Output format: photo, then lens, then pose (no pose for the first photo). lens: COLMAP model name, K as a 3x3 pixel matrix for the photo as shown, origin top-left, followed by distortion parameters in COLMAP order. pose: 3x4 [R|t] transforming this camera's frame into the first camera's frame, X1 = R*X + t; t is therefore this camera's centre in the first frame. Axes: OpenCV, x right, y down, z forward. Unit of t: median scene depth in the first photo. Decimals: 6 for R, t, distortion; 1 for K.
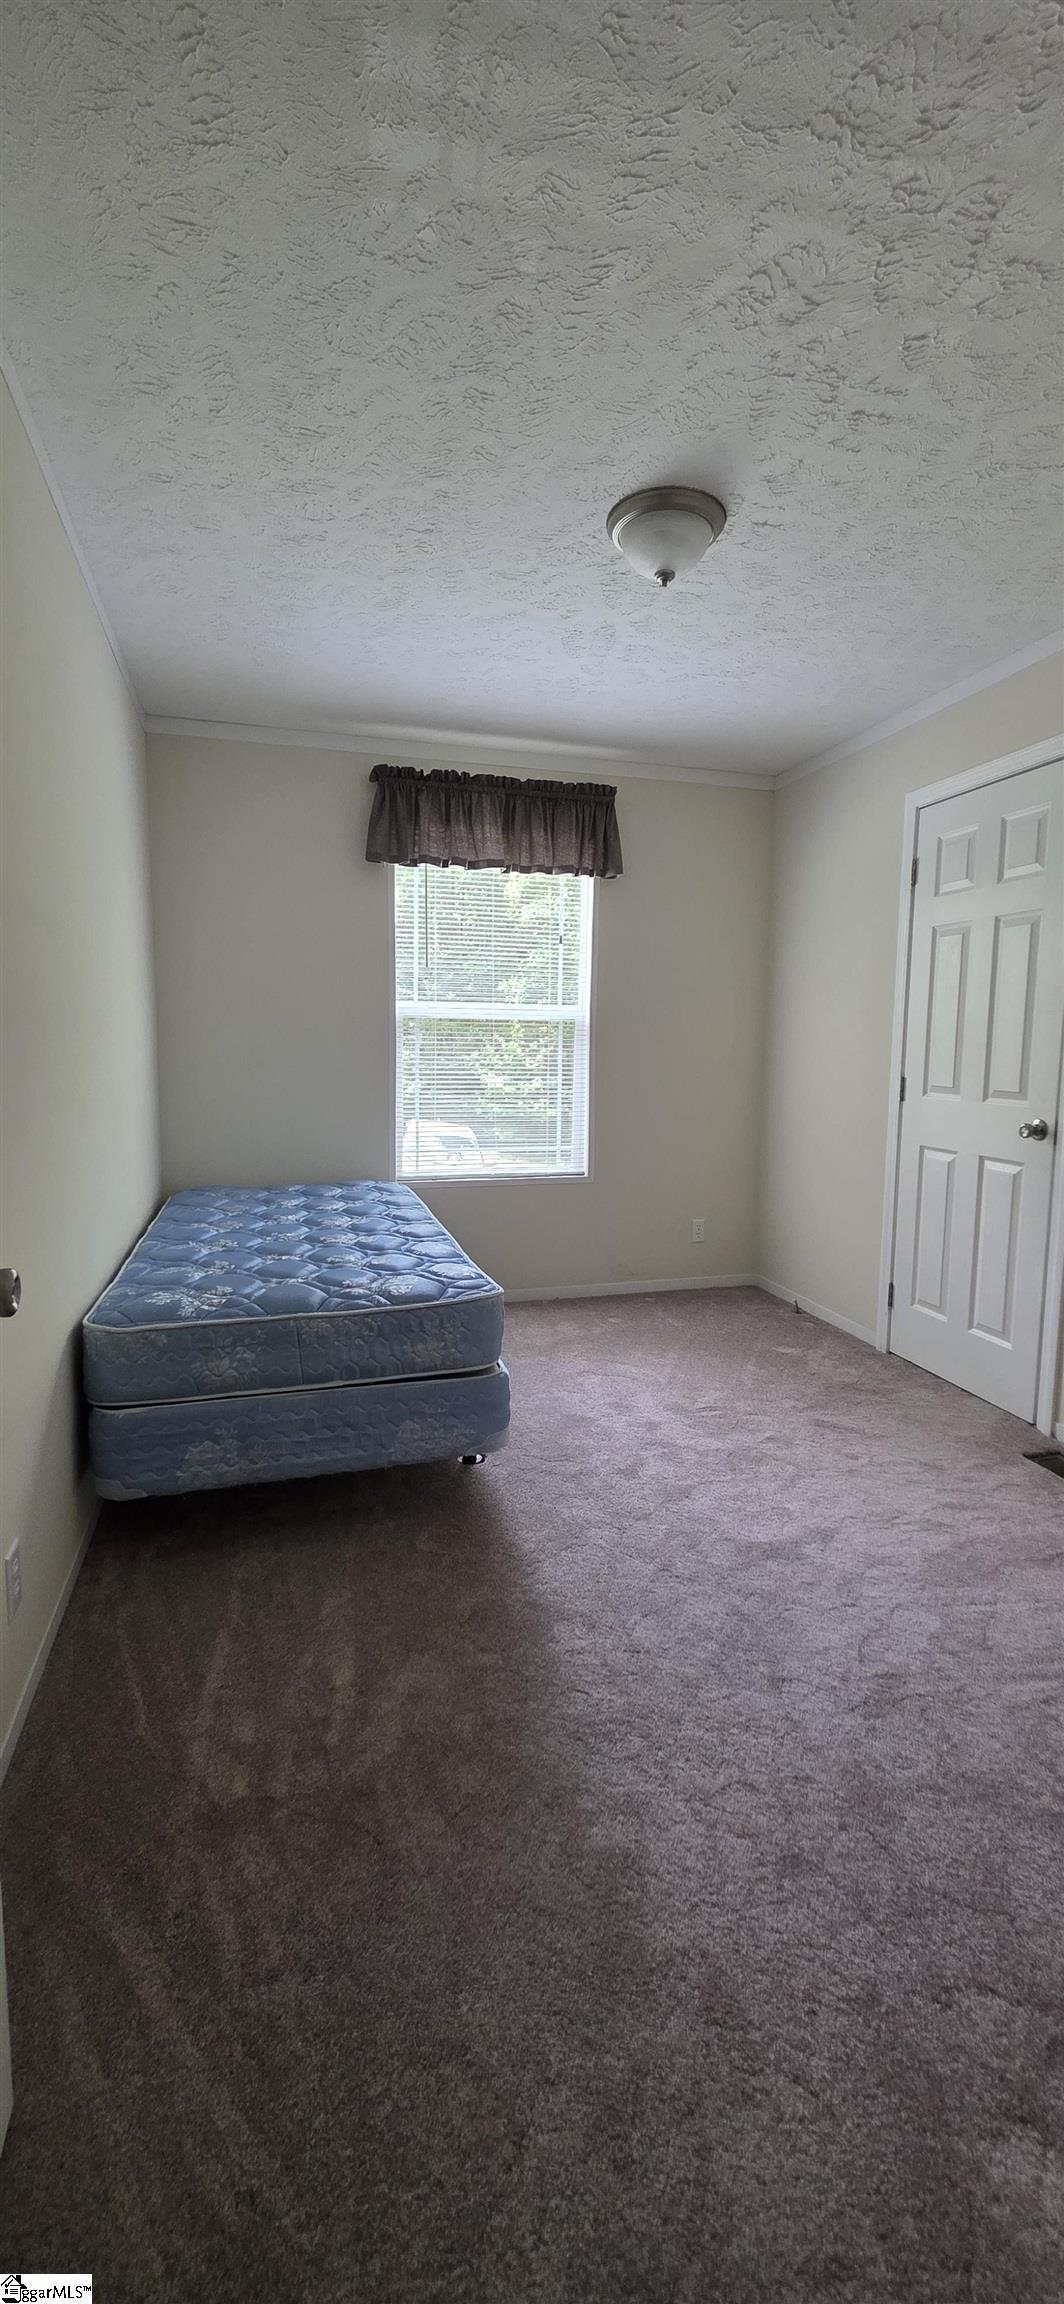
lens RADIAL K [[921.4, 0, 538.7], [0, 921.4, 1150.3], [0, 0, 1]] dist [-0.000693, 0.000457]
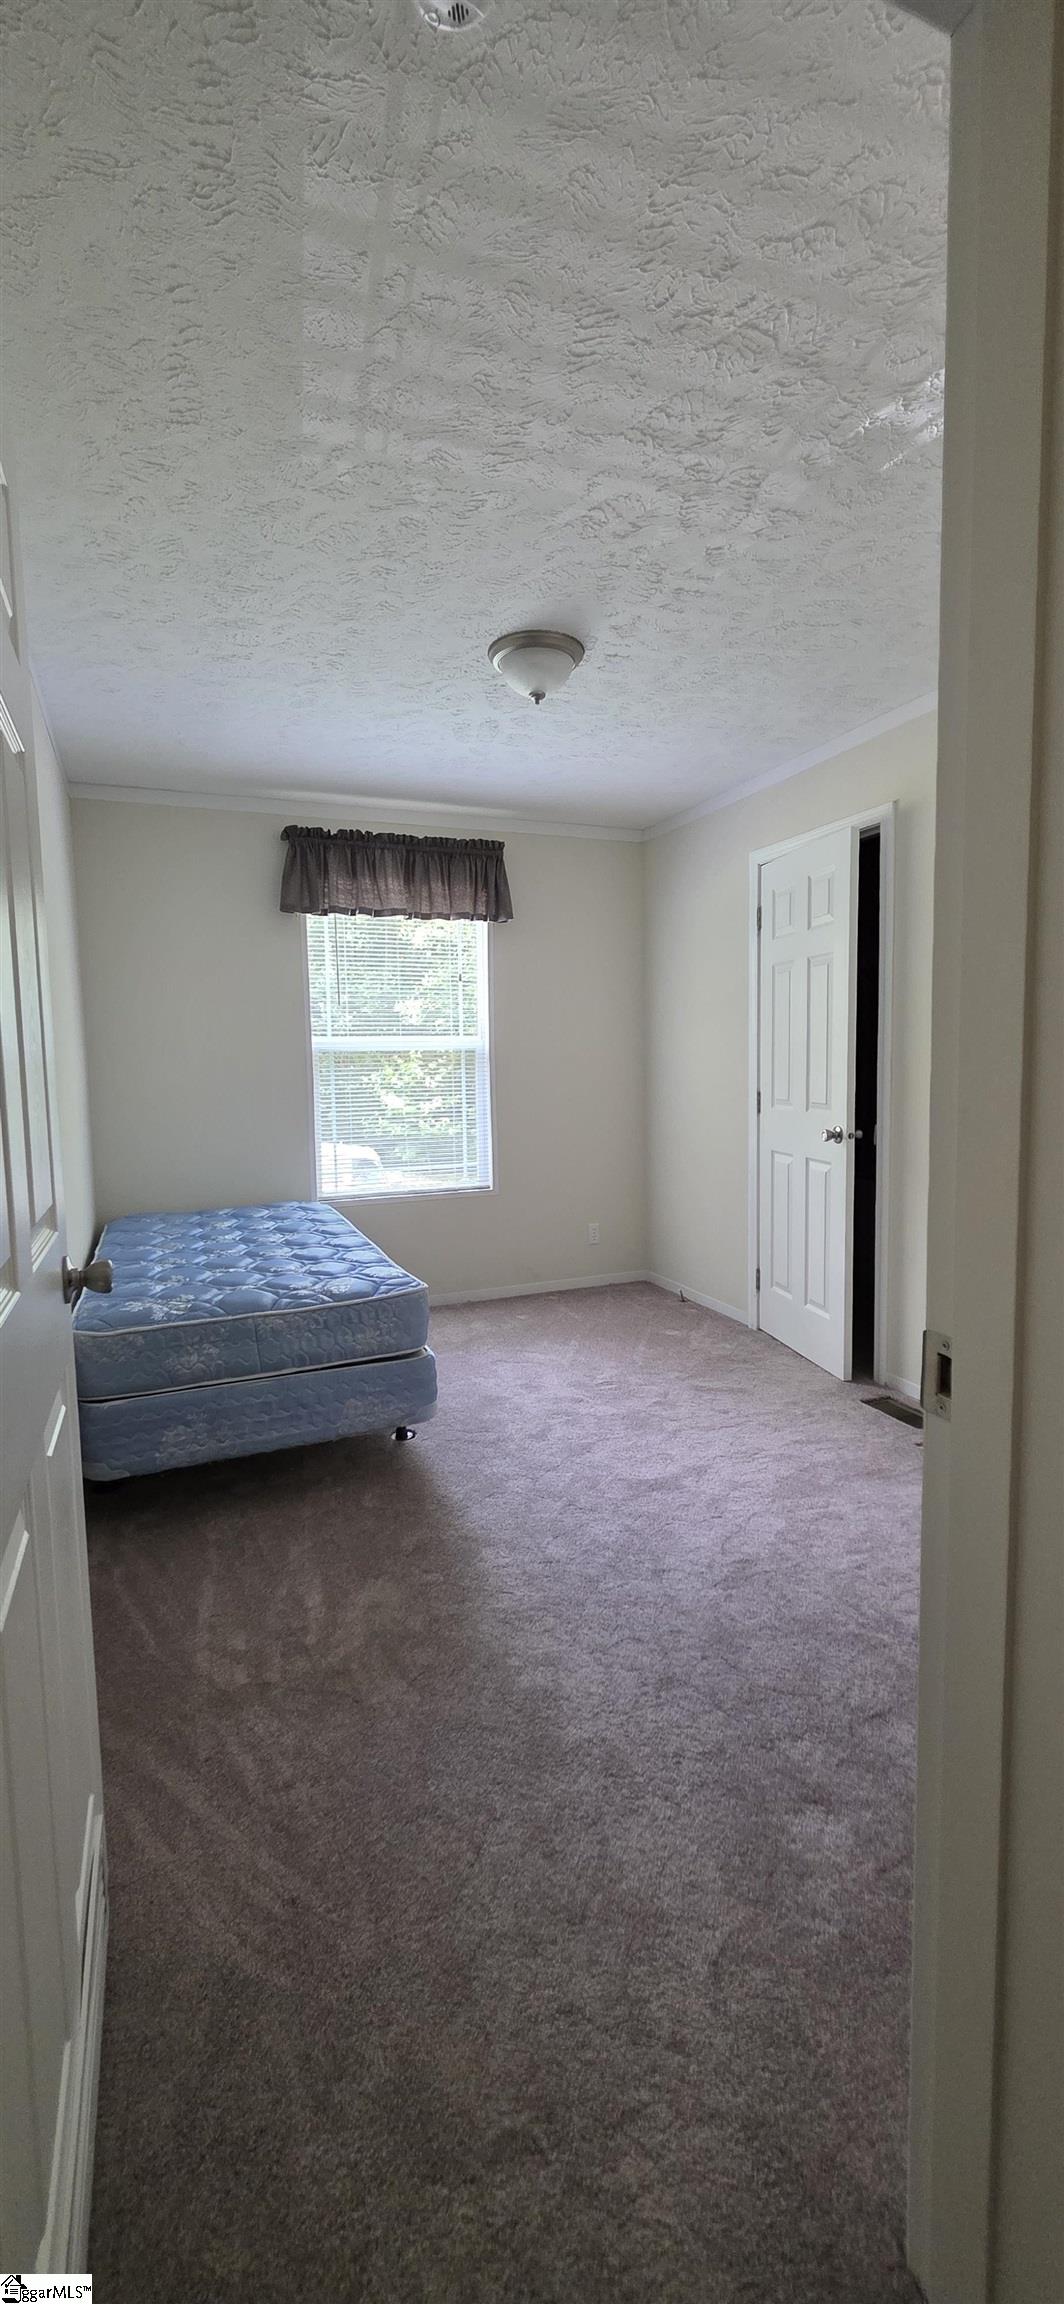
lens RADIAL K [[921.4, 0, 538.7], [0, 921.4, 1150.3], [0, 0, 1]] dist [-0.000693, 0.000457]
pose [[0.993478, -0.039598, 0.106925, -0.017815], [0.041499, 0.999017, -0.015607, 0.002330], [-0.106202, 0.019943, 0.994145, -0.226719]]
